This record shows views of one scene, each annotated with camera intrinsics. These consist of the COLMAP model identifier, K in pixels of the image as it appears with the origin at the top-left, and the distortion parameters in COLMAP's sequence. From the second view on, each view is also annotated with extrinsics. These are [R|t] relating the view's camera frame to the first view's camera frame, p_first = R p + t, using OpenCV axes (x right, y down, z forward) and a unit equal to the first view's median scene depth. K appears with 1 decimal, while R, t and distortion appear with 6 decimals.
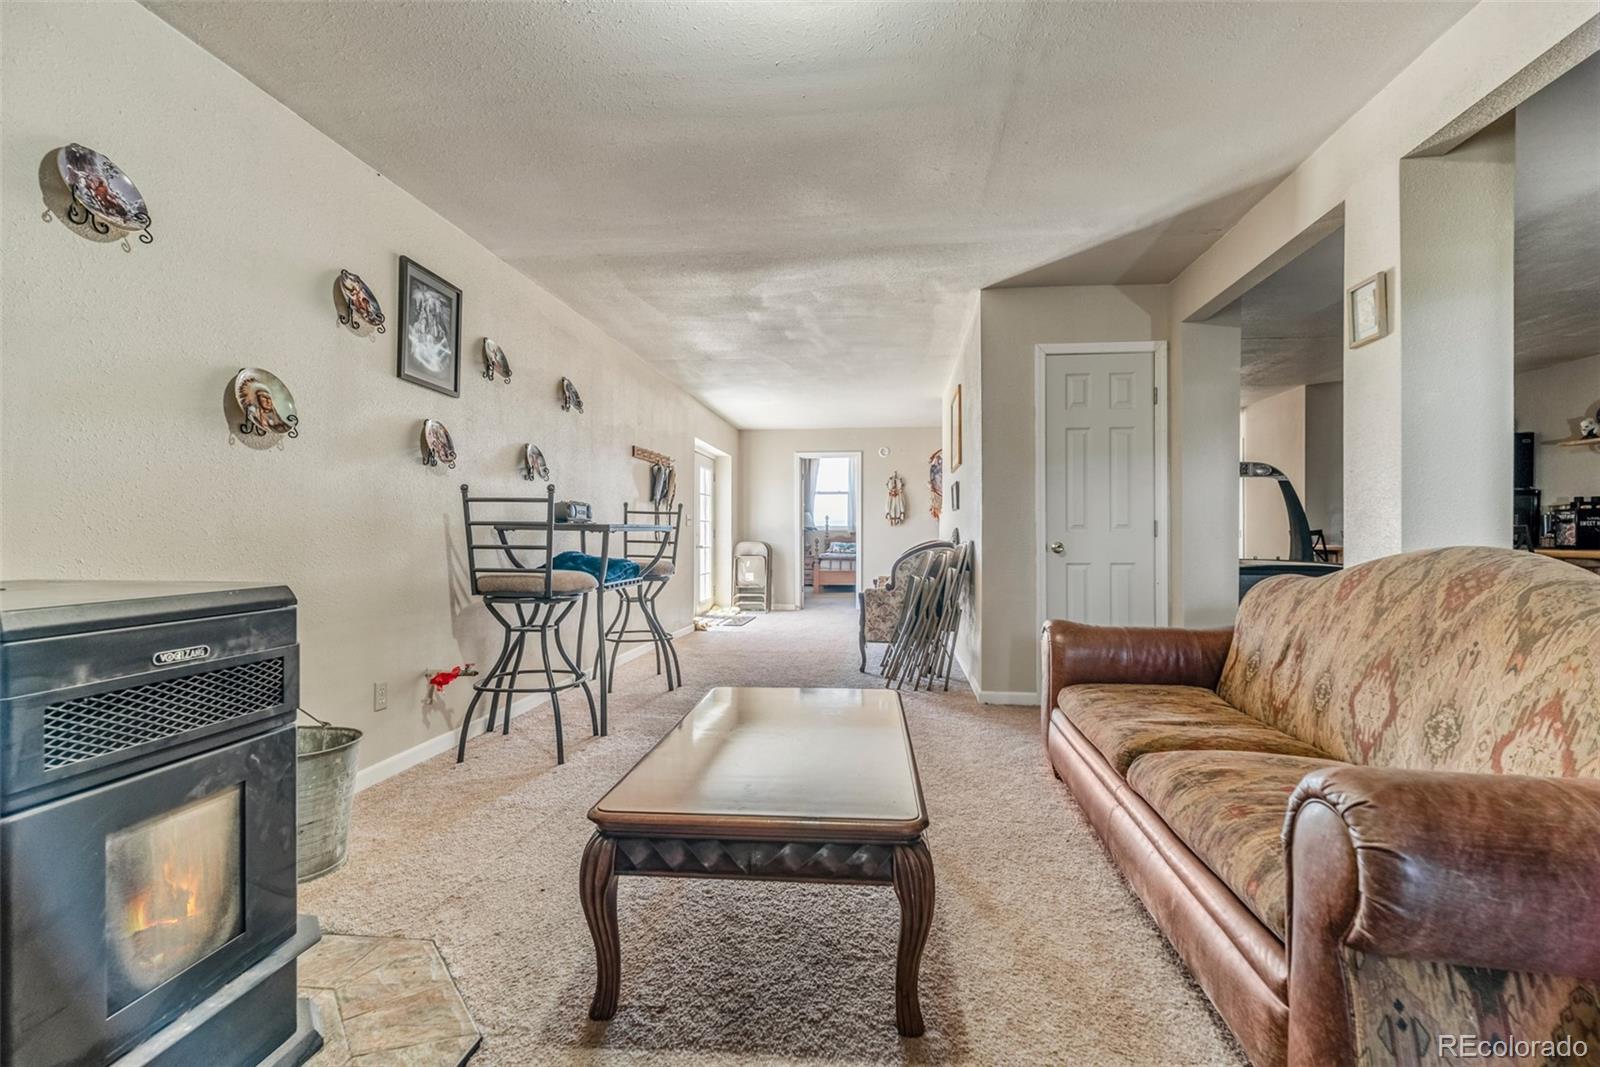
lens RADIAL K [[719.2, 0, 820.9], [0, 719.2, 535.0], [0, 0, 1]] dist [0.005317, 0.001423]
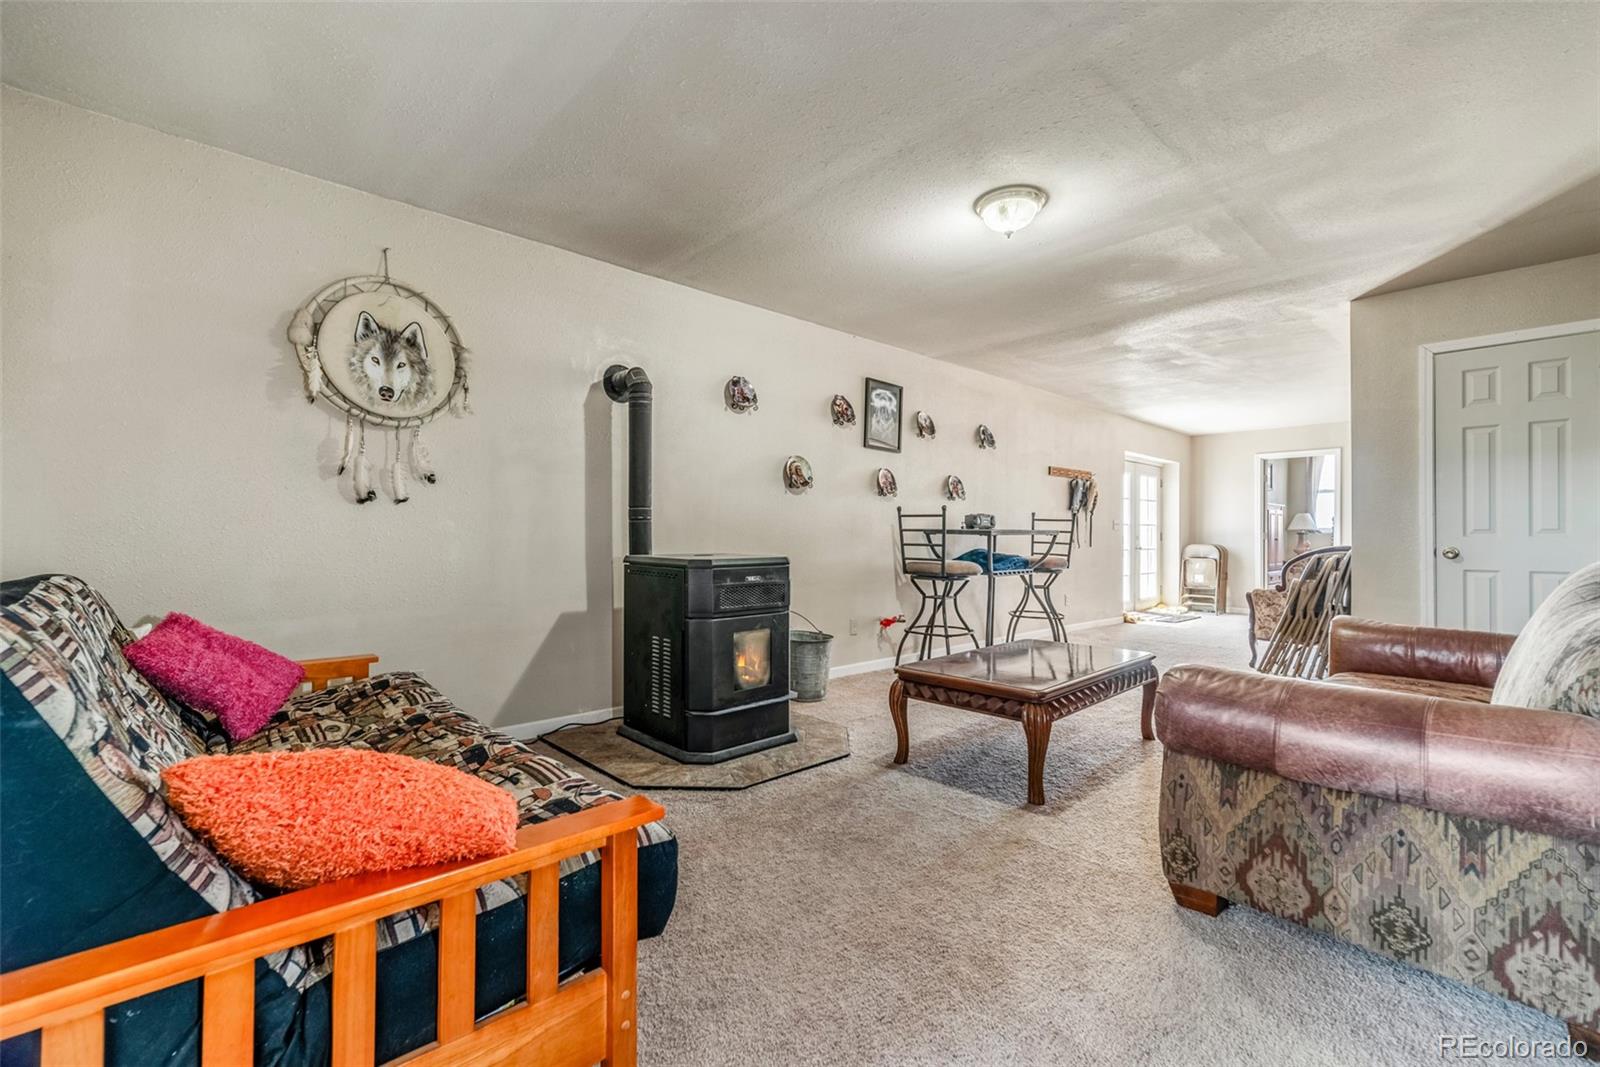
lens RADIAL K [[719.2, 0, 849.1], [0, 719.2, 528.8], [0, 0, 1]] dist [0.005317, 0.001423]
pose [[0.789221, -0.002407, -0.614104, 0.405663], [-0.004277, 0.999947, -0.009416, -0.003143], [0.614094, 0.010058, 0.789169, -0.355631]]
